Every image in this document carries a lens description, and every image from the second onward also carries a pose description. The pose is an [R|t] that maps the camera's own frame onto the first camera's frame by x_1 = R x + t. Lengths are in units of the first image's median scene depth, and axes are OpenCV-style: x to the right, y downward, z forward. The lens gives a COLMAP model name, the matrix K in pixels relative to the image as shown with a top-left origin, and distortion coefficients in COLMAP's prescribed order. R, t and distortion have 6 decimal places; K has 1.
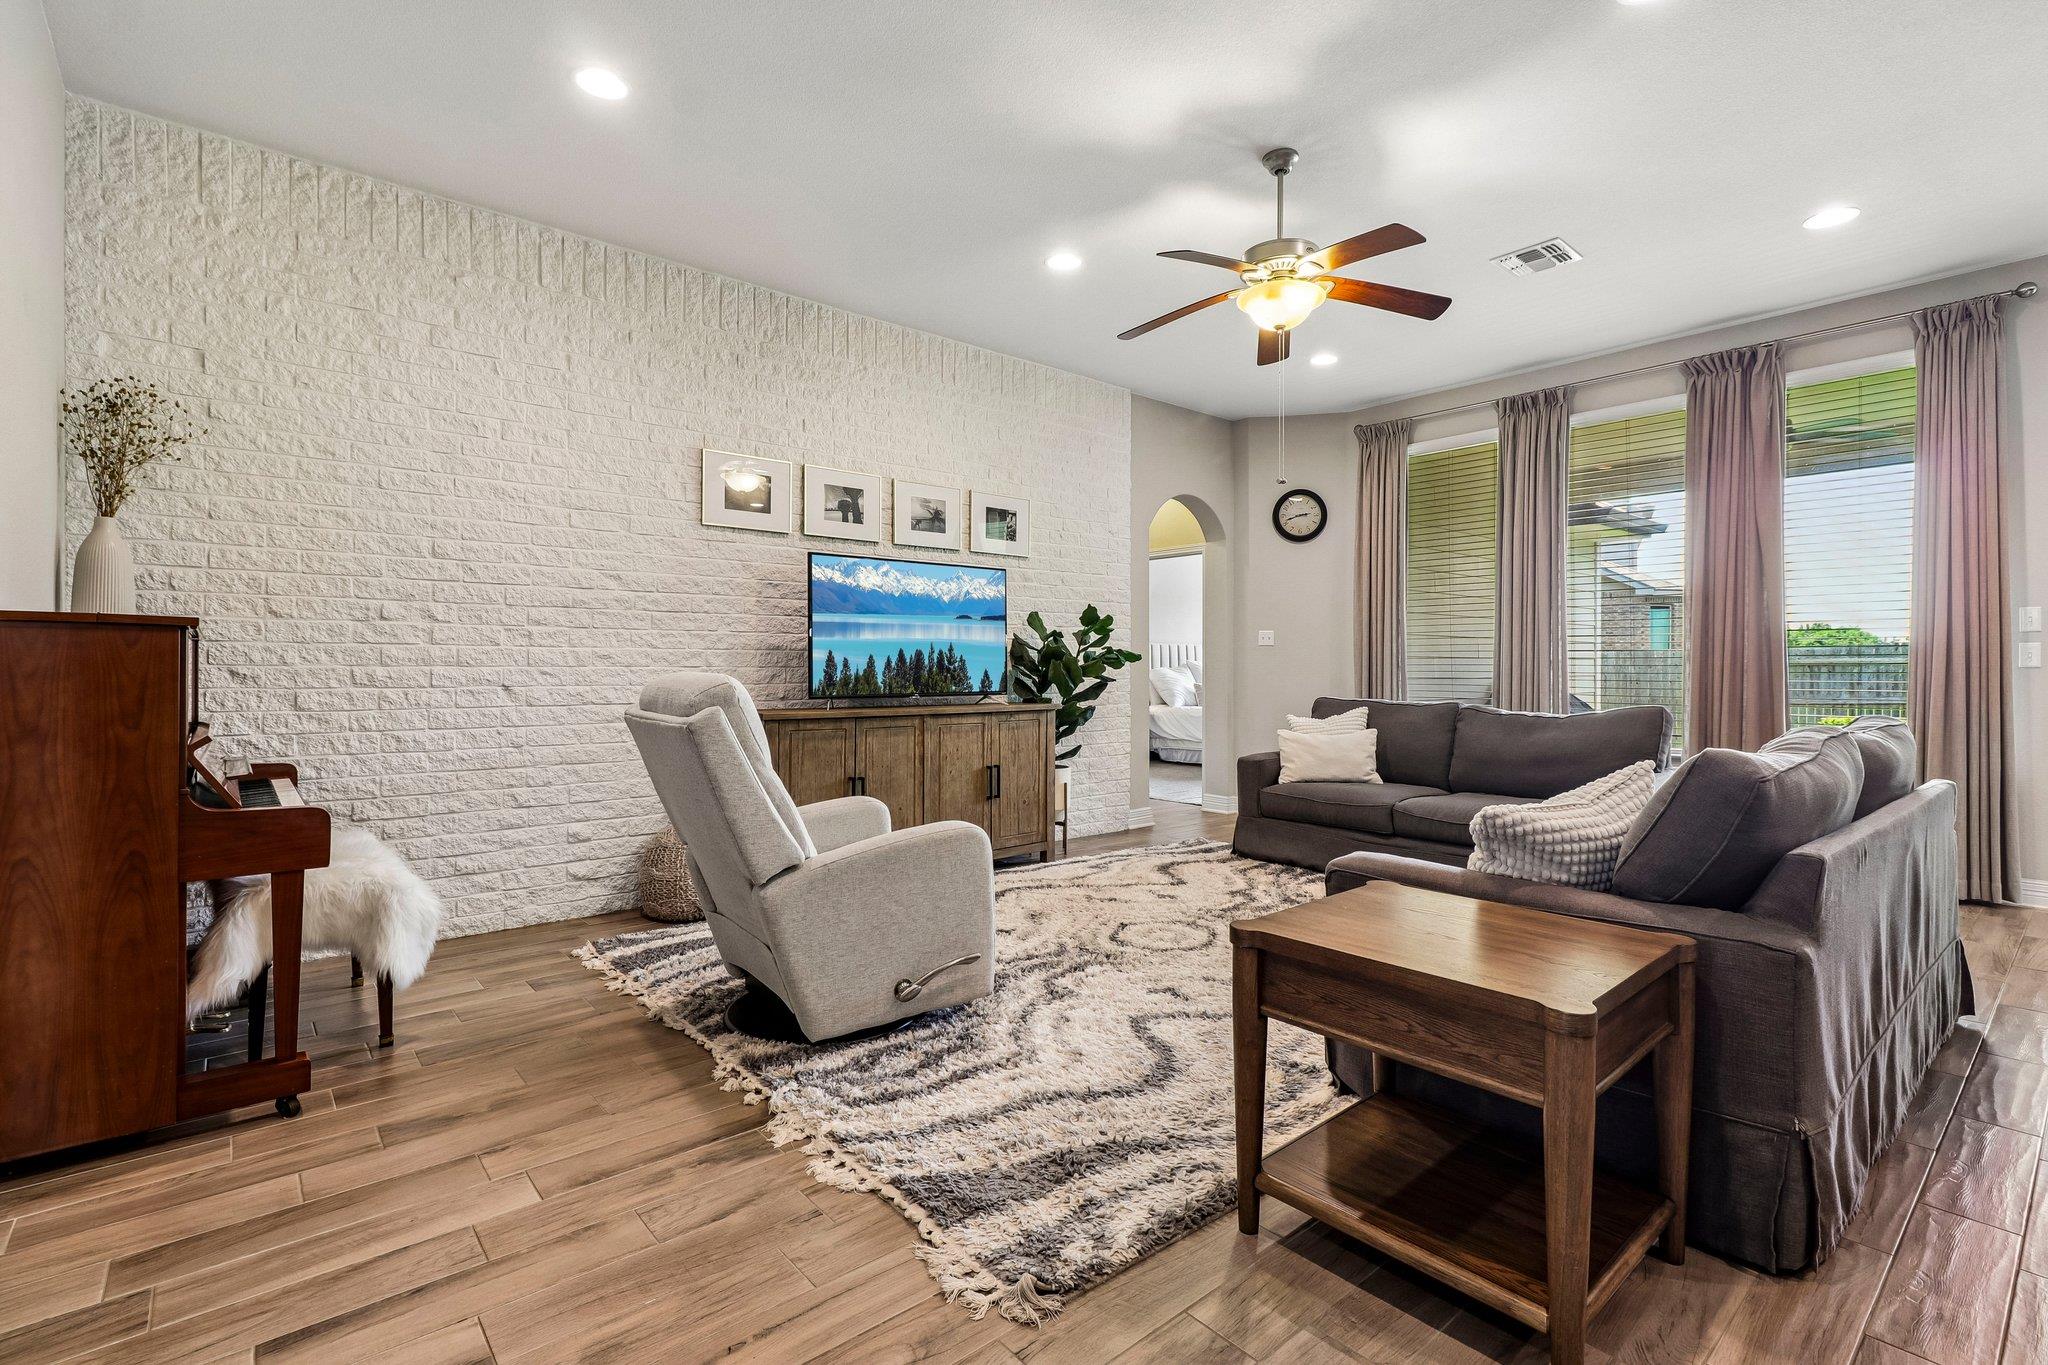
lens RADIAL K [[943.0, 0, 1019.2], [0, 943.0, 667.9], [0, 0, 1]] dist [0.000708, -0.000278]
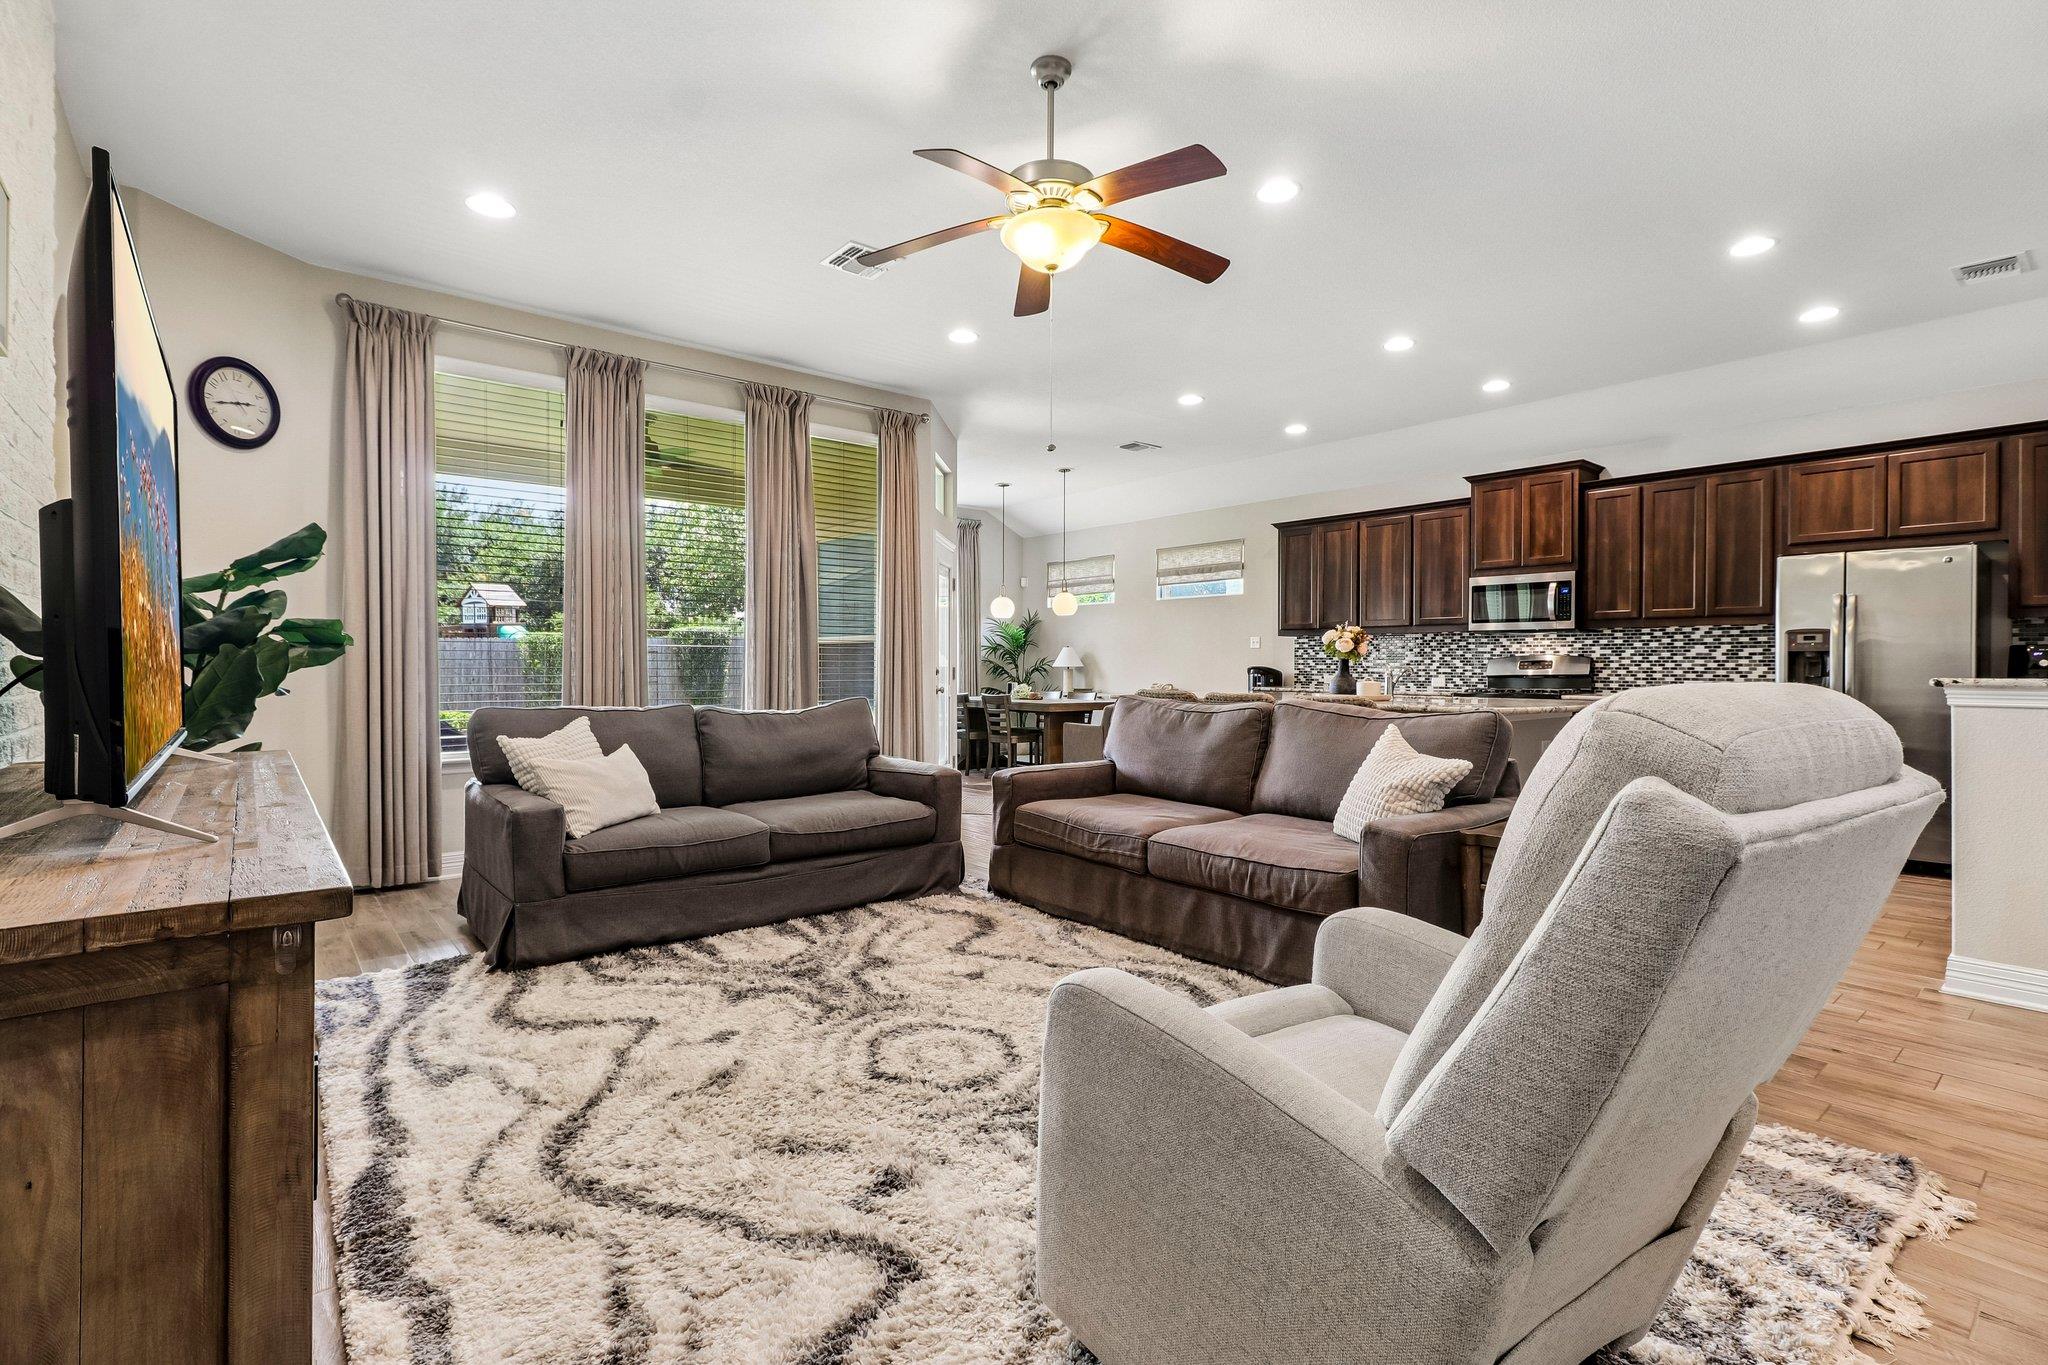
lens RADIAL K [[943.0, 0, 1019.2], [0, 943.0, 667.9], [0, 0, 1]] dist [0.000708, -0.000278]
pose [[0.004676, -0.006448, 0.999968, -0.394253], [-0.002289, 0.999977, 0.006459, -0.002193], [-0.999986, -0.002319, 0.004661, 0.694390]]
